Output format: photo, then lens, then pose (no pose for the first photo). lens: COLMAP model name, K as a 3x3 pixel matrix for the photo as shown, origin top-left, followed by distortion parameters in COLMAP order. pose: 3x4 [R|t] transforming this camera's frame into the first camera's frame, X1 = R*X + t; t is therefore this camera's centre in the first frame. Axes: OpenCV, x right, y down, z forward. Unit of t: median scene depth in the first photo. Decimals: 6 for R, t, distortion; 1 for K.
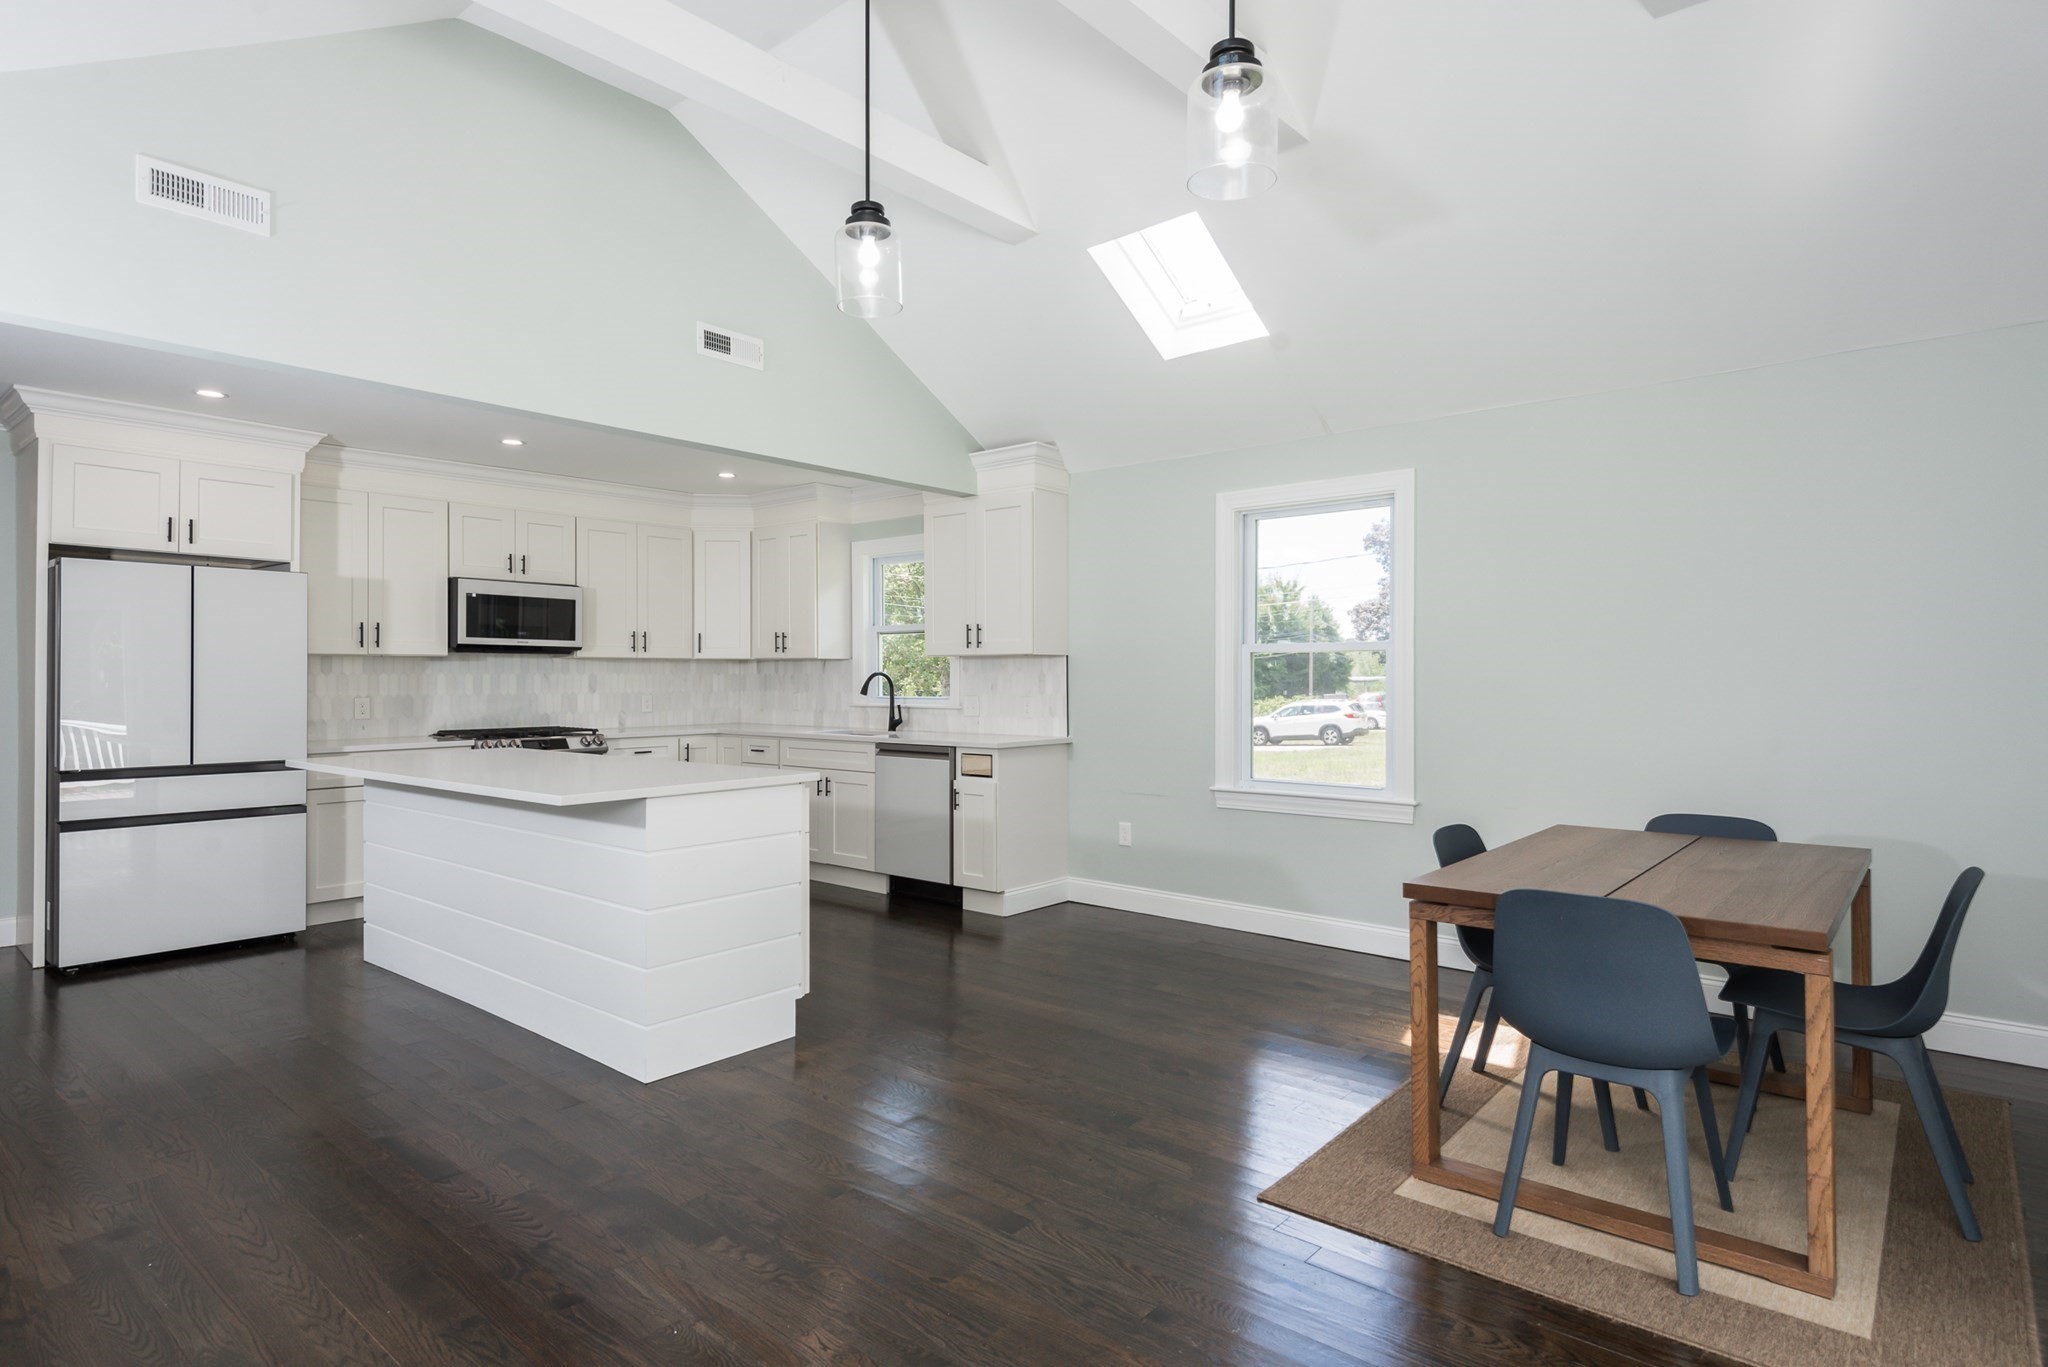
lens RADIAL K [[1073.4, 0, 1042.2], [0, 1073.4, 673.3], [0, 0, 1]] dist [0.018574, -0.008416]
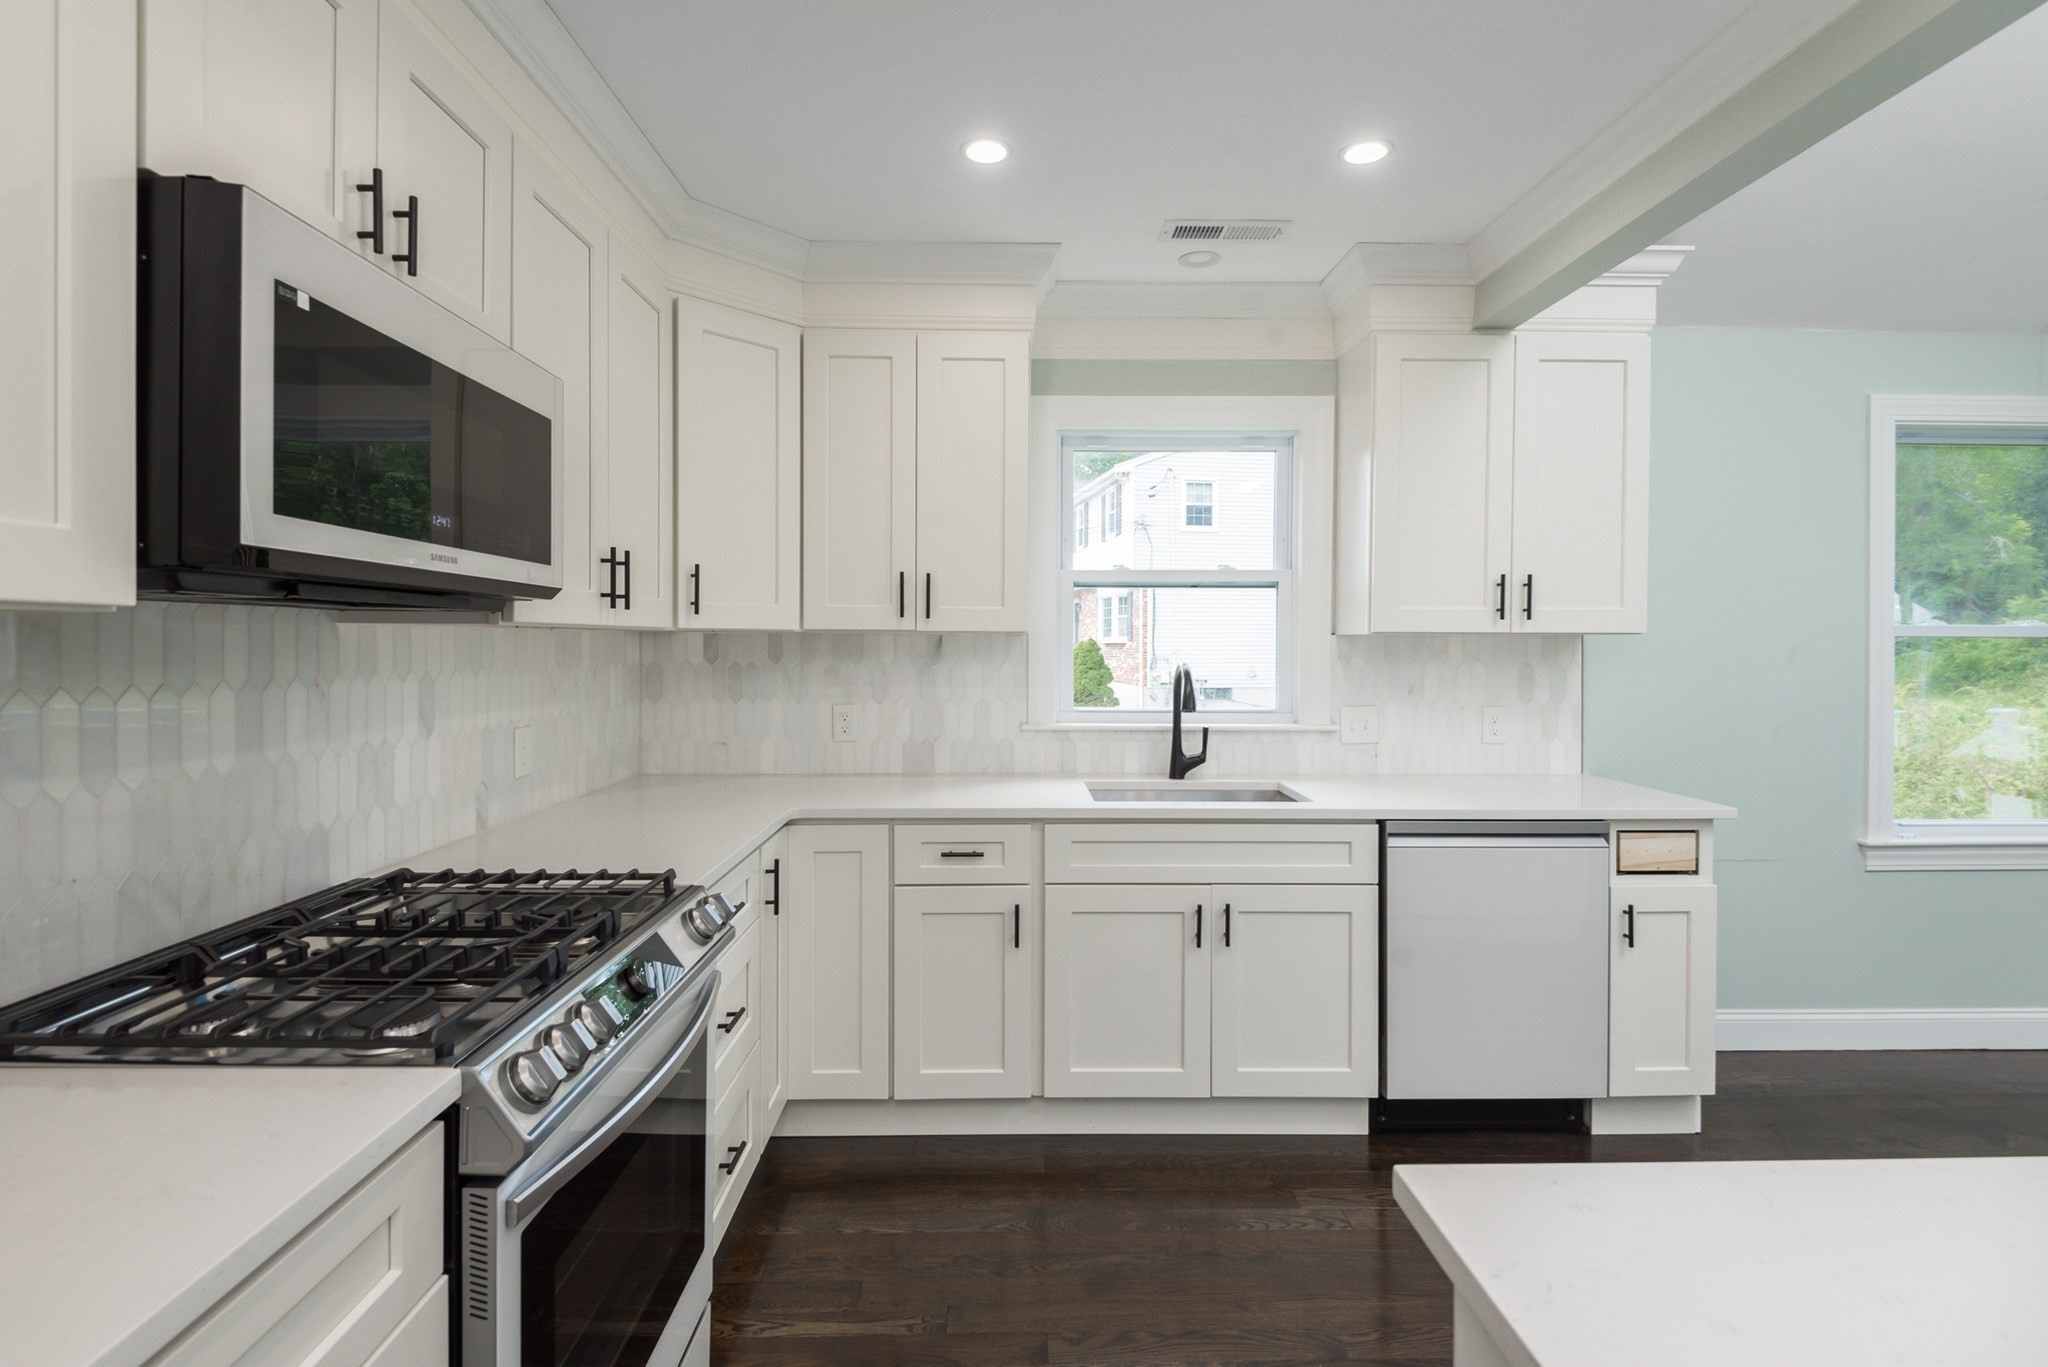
lens RADIAL K [[946.8, 0, 1024.4], [0, 946.8, 653.1], [0, 0, 1]] dist [0.003552, -0.001431]
pose [[0.764102, -0.004641, 0.645078, -0.552026], [-0.004607, 0.999909, 0.012650, -0.012364], [-0.645078, -0.012638, 0.764012, 0.807802]]
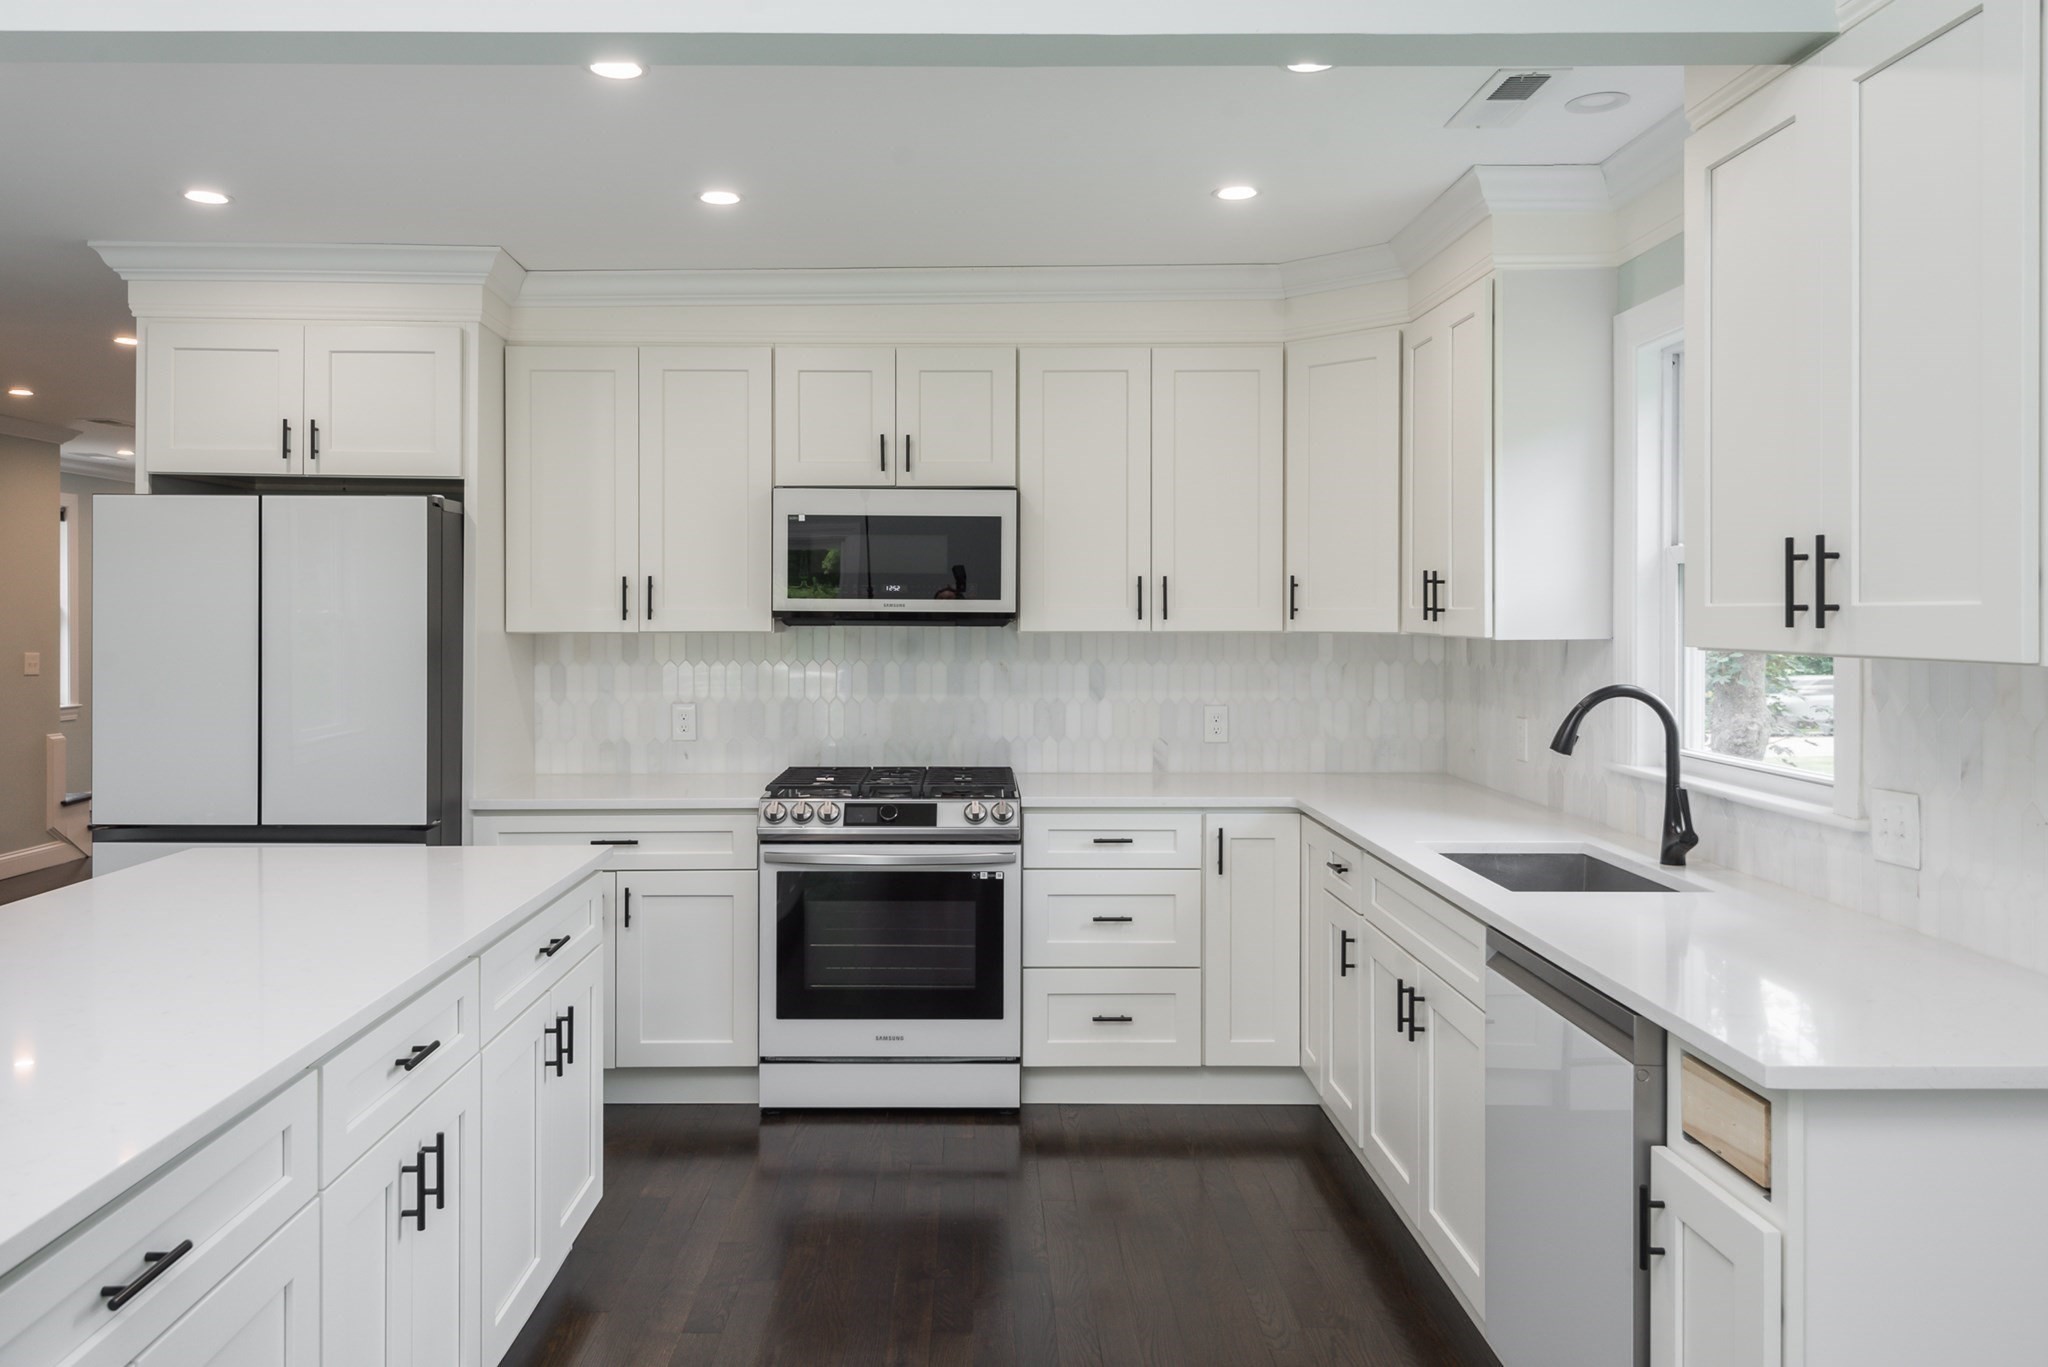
lens RADIAL K [[1474.6, 0, 989.2], [0, 1474.6, 623.9], [0, 0, 1]] dist [0.015033, -0.001666]
pose [[0.648531, 0.007029, -0.761156, 0.081067], [0.000322, 0.999955, 0.009509, -0.028417], [0.761188, -0.006412, 0.648499, 0.620910]]
